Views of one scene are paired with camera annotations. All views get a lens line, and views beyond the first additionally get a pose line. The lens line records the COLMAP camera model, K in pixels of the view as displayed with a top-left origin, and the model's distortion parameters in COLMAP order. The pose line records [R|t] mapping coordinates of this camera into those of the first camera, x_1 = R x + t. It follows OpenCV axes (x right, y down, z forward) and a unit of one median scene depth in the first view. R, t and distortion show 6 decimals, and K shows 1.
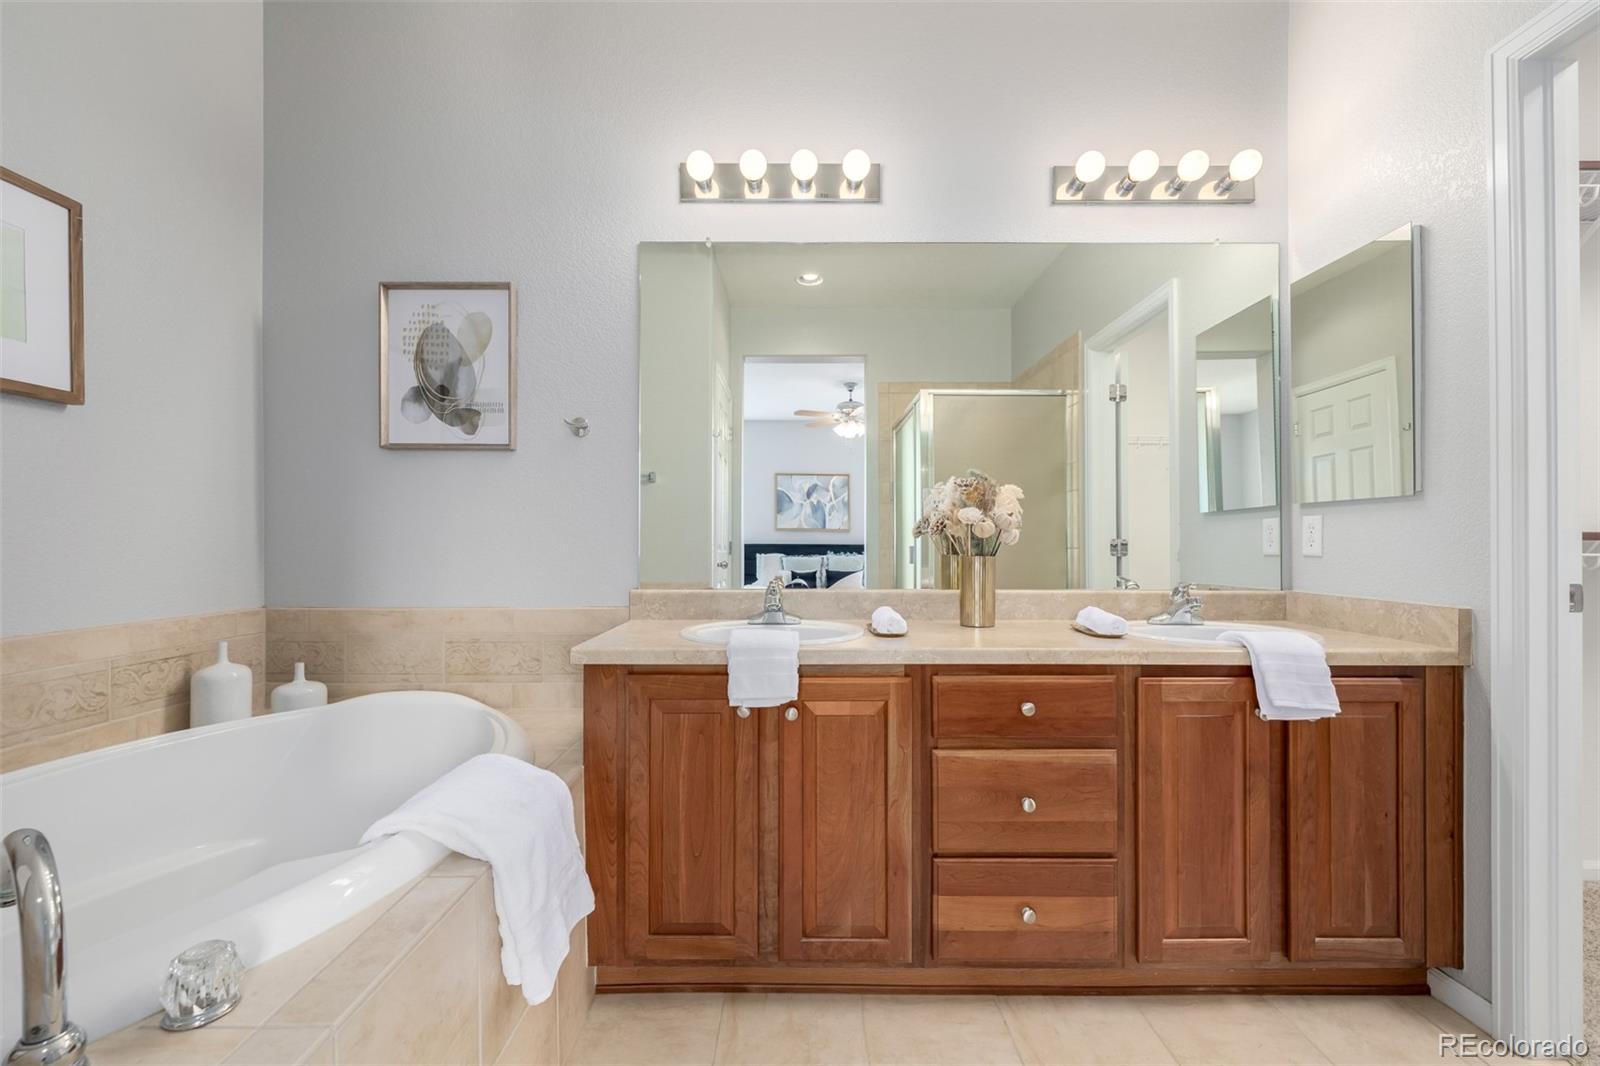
lens RADIAL K [[673.1, 0, 803.5], [0, 673.1, 536.6], [0, 0, 1]] dist [-0.000697, 0.000306]
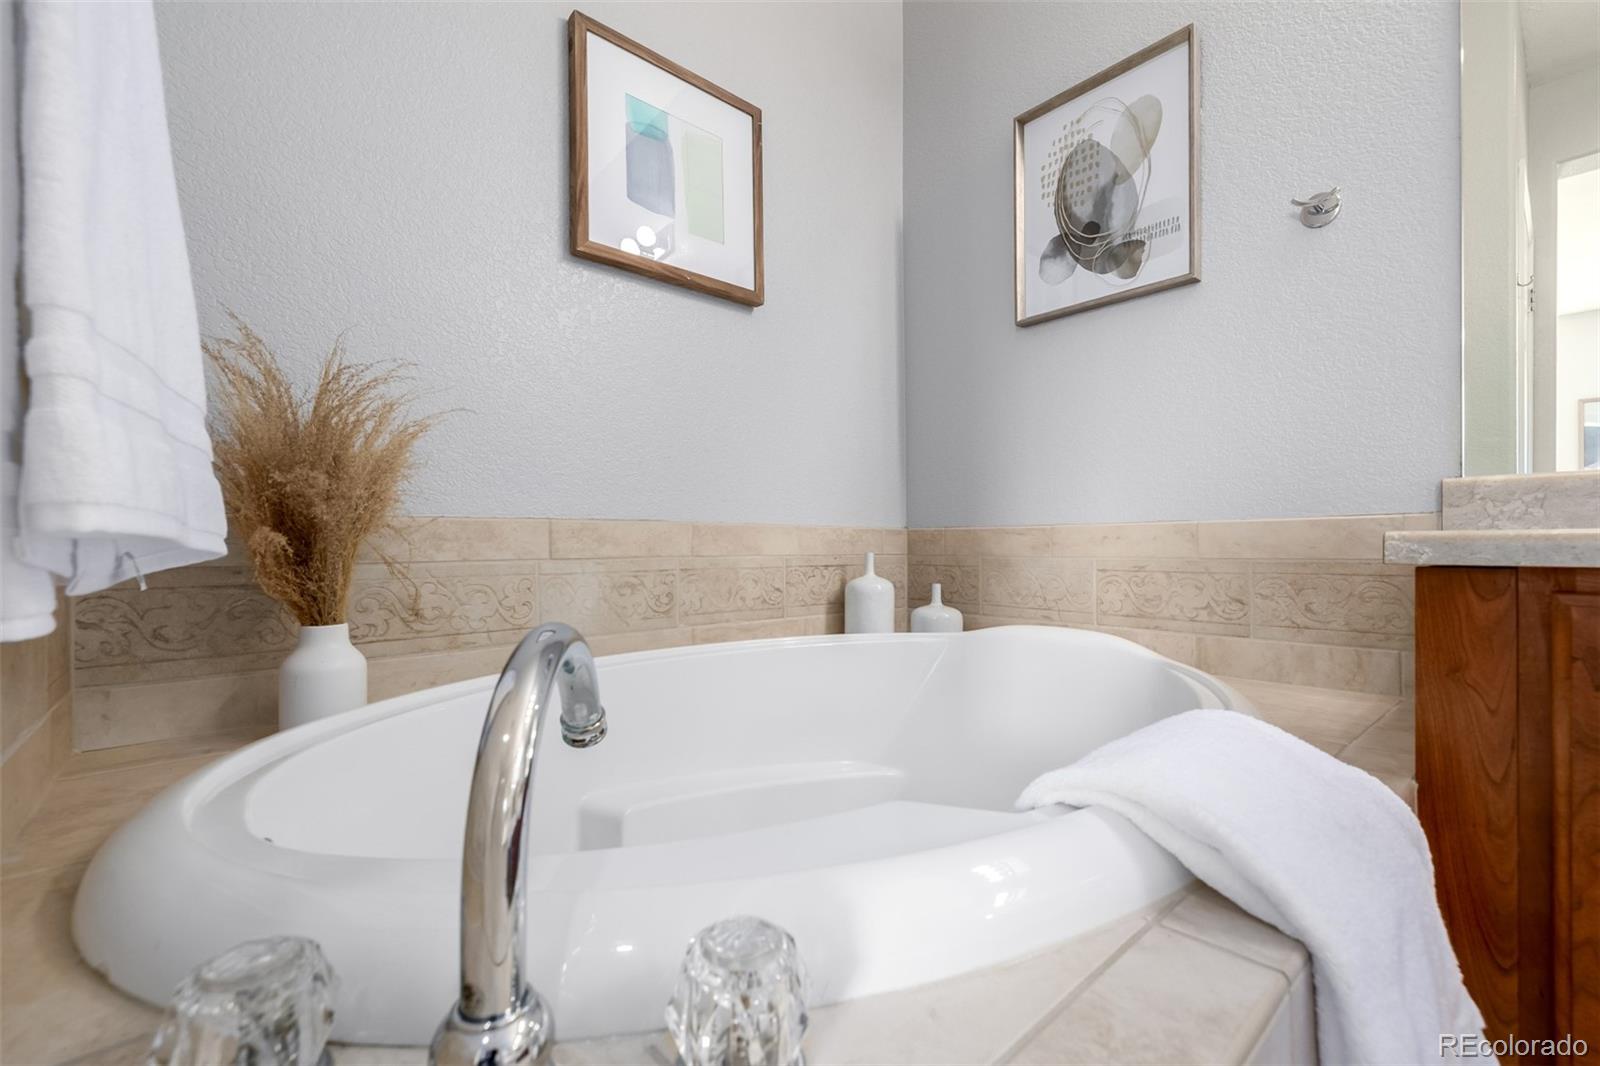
lens RADIAL K [[673.1, 0, 803.5], [0, 673.1, 536.6], [0, 0, 1]] dist [-0.000697, 0.000306]
pose [[0.661790, -0.010971, -0.749609, -0.200597], [0.002463, 0.999919, -0.012460, 0.135158], [0.749686, 0.006400, 0.661763, 0.283165]]
